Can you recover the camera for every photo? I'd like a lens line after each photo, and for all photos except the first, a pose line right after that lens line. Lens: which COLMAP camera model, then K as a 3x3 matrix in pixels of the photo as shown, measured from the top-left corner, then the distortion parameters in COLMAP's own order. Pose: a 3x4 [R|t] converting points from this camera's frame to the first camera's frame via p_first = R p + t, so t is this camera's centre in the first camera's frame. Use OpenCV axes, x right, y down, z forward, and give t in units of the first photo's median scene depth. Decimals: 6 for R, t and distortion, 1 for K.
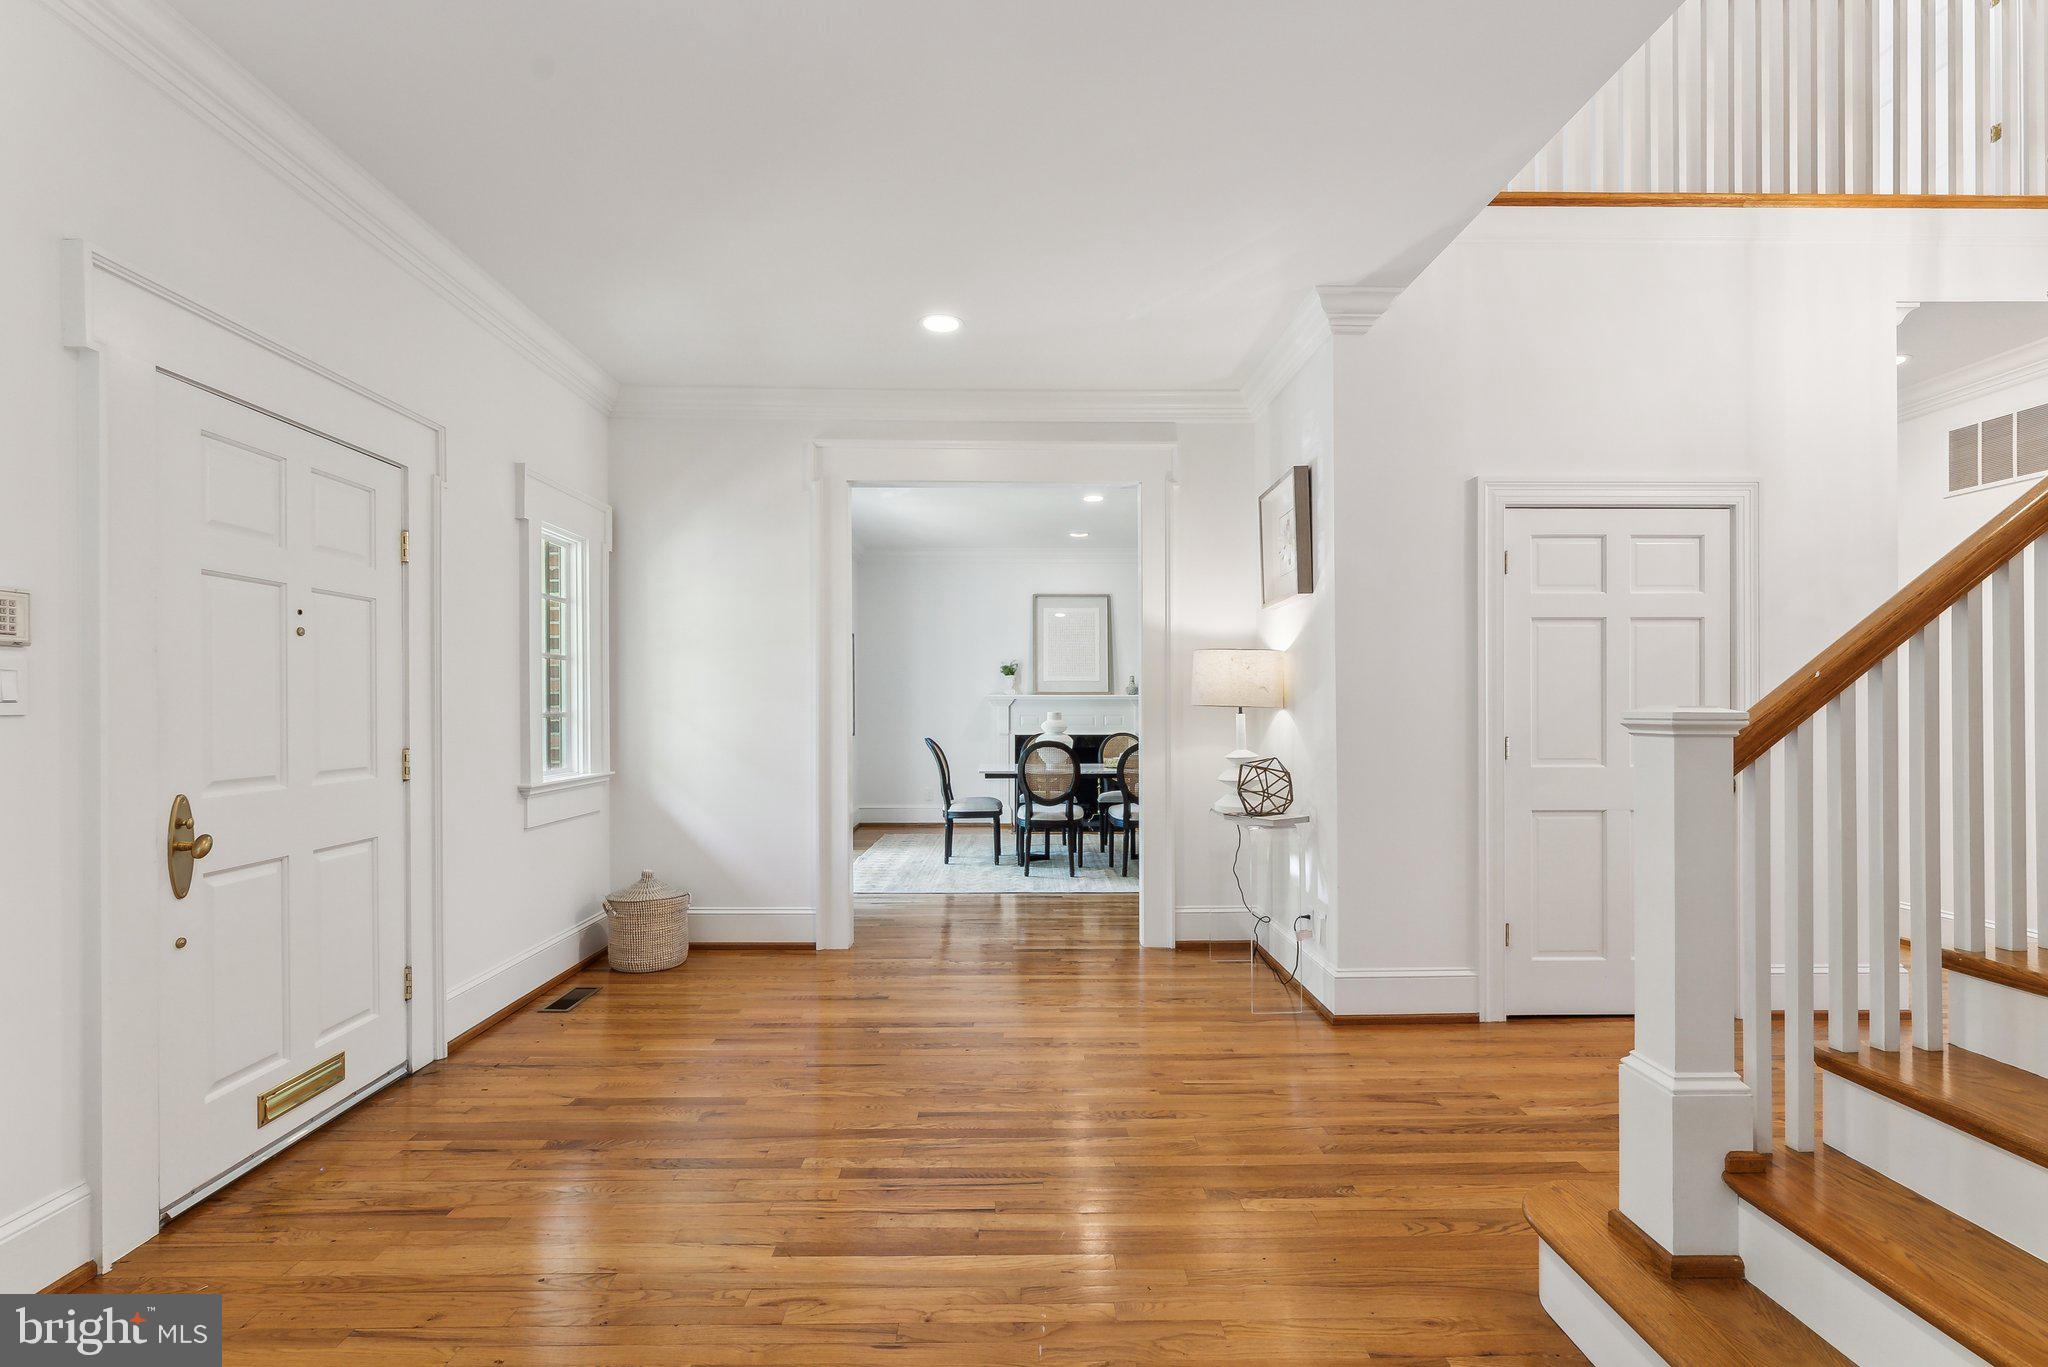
lens RADIAL K [[897.7, 0, 1024.0], [0, 897.7, 683.5], [0, 0, 1]] dist [0.000472, 0.000033]
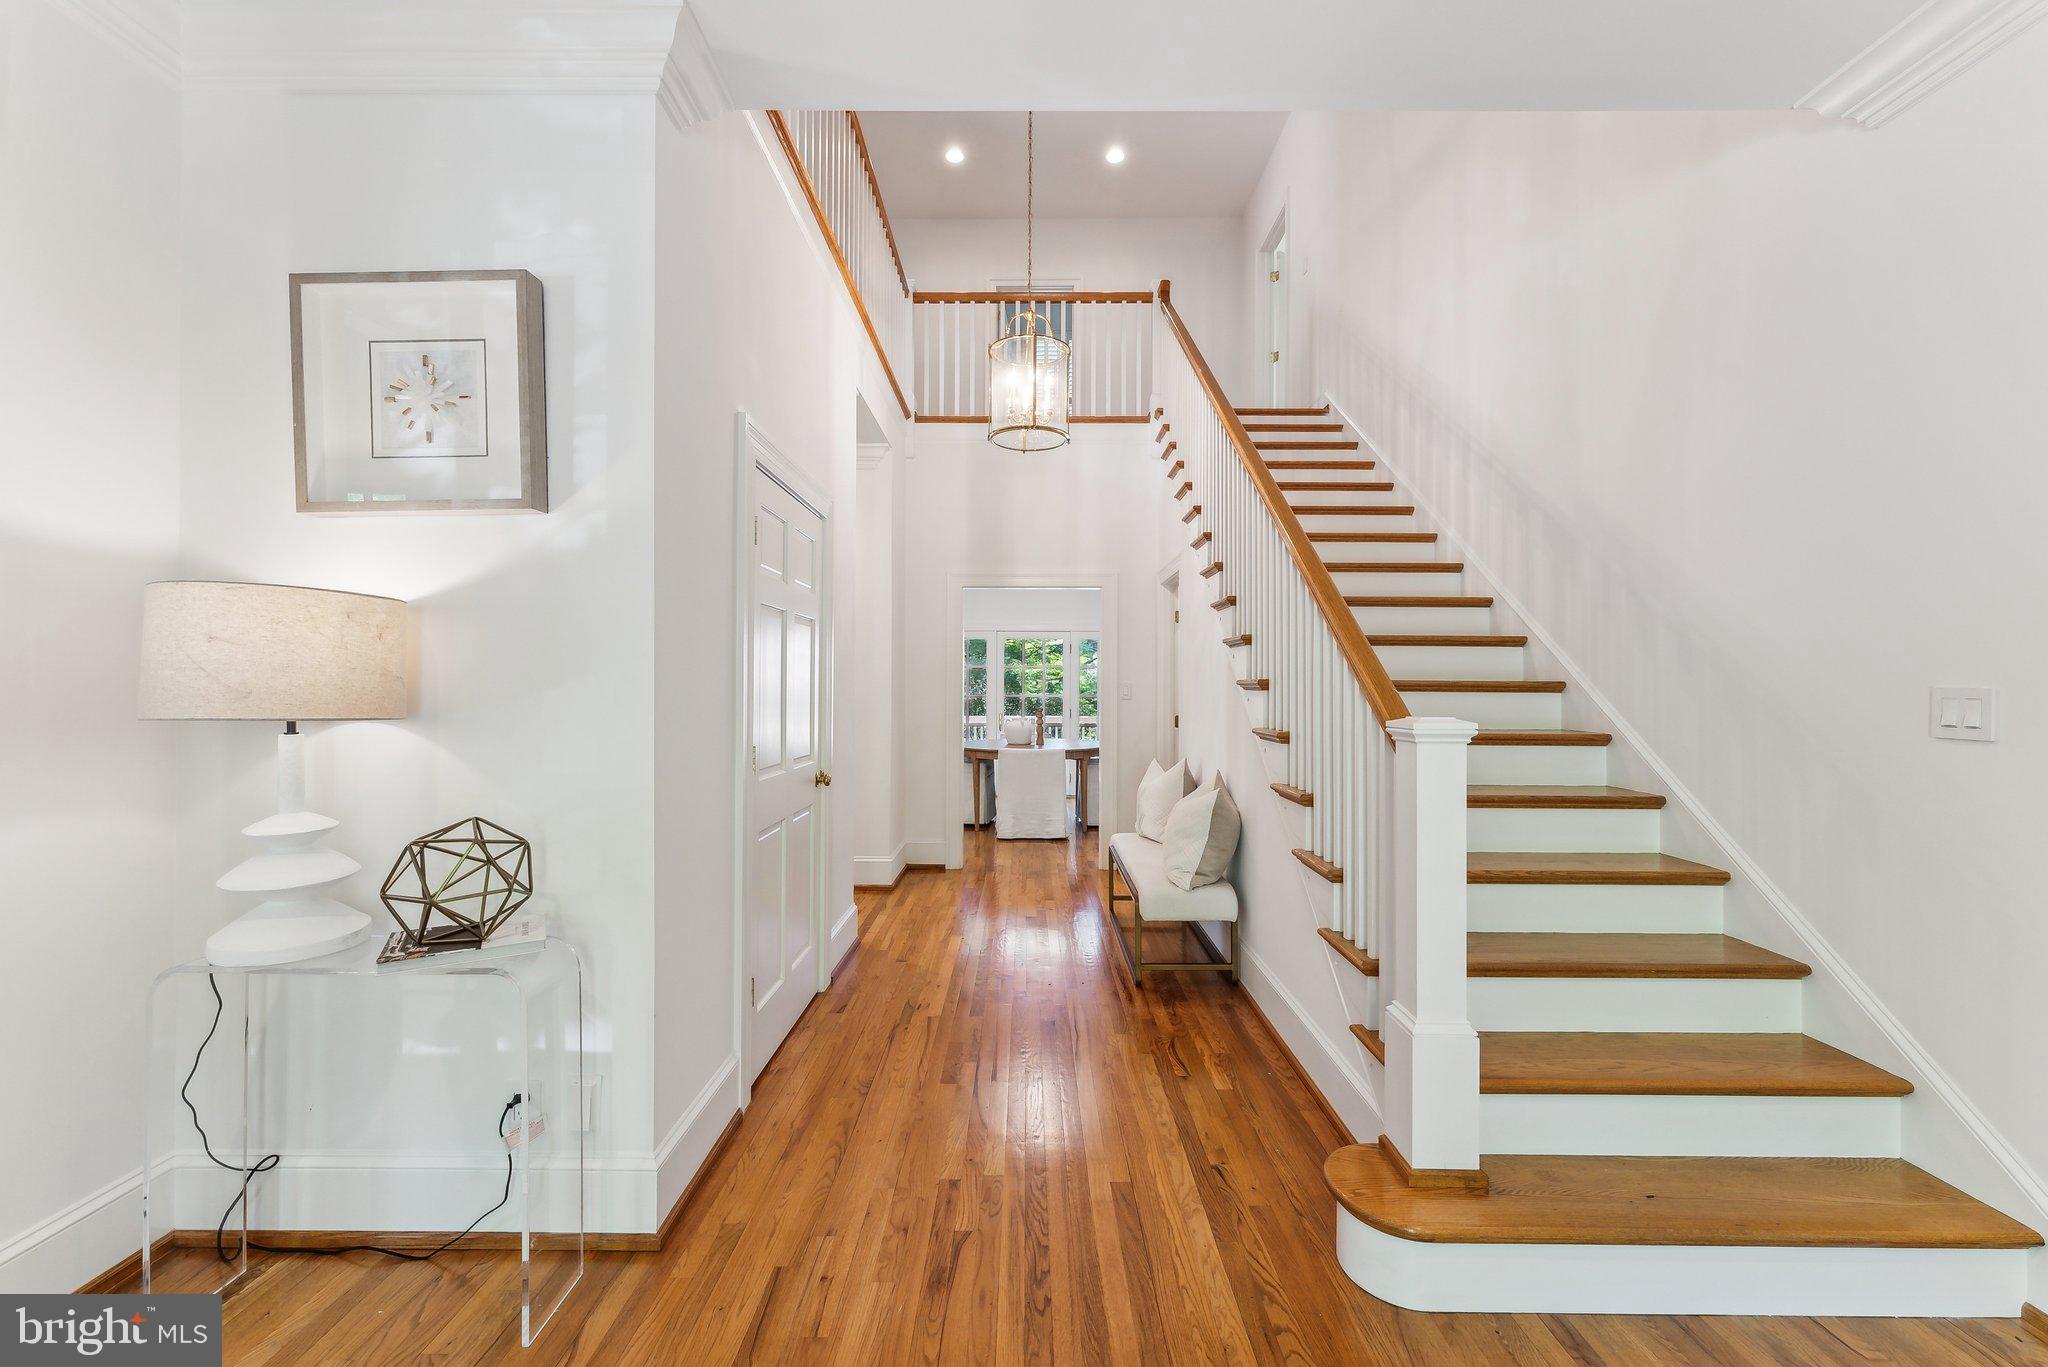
lens RADIAL K [[813.7, 0, 1024.0], [0, 813.7, 683.5], [0, 0, 1]] dist [-0.002383, -0.000162]
pose [[0.018106, 0.008586, 0.999799, -0.252201], [-0.030860, 0.999492, -0.008024, 0.000885], [-0.999360, -0.030709, 0.018362, 1.002282]]
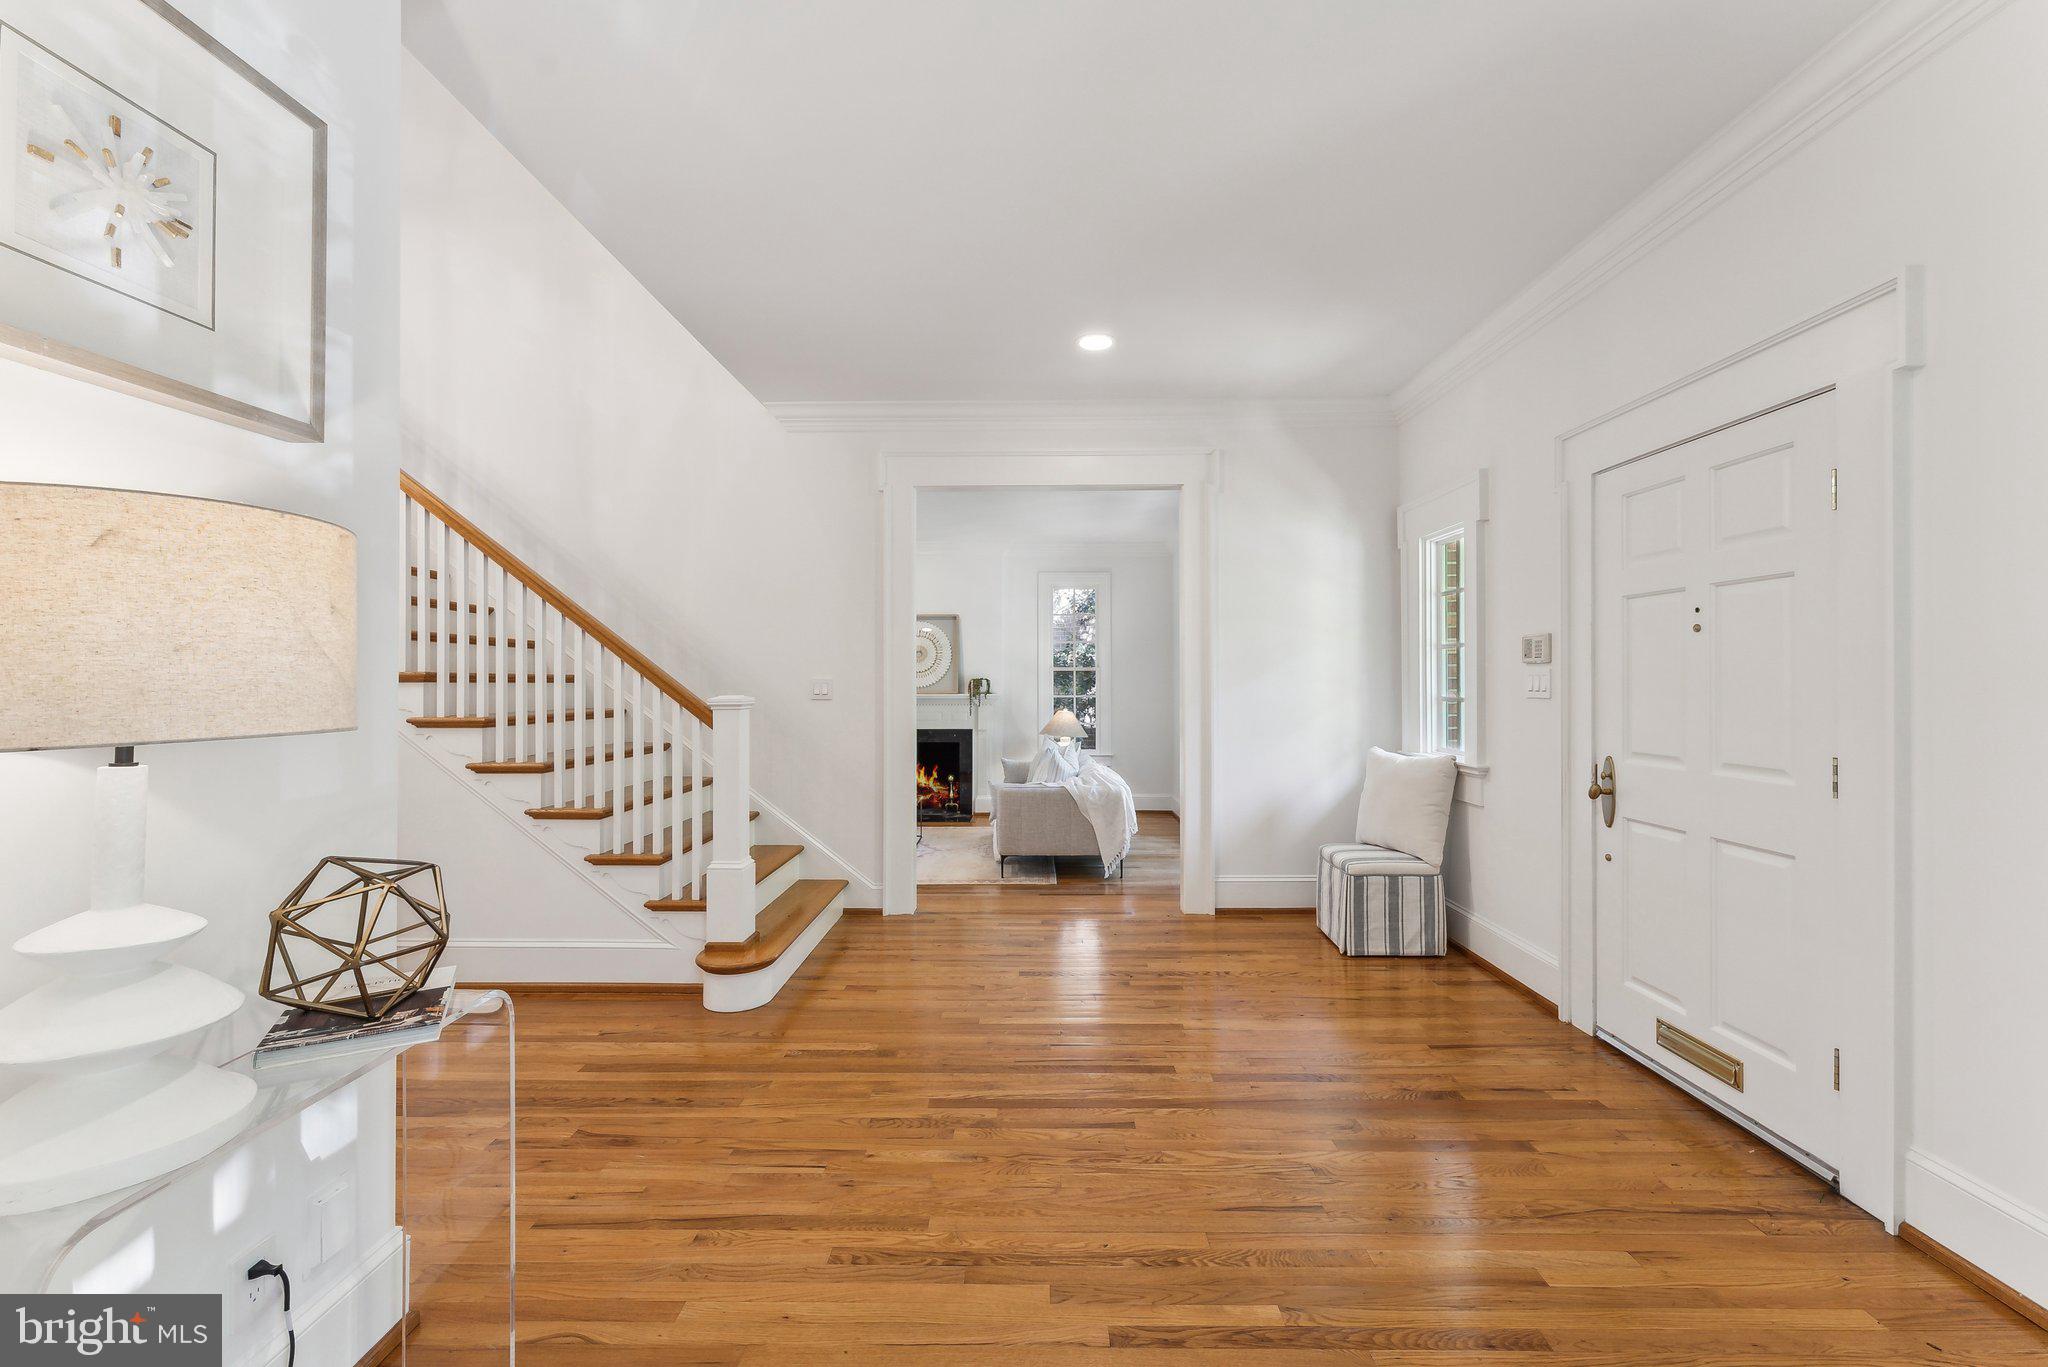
lens RADIAL K [[813.7, 0, 1024.0], [0, 813.7, 683.5], [0, 0, 1]] dist [-0.002383, -0.000162]
pose [[-0.999260, 0.003861, 0.038263, -0.035169], [0.003135, 0.999814, -0.019013, 0.023719], [-0.038330, -0.018879, -0.999087, 1.926829]]
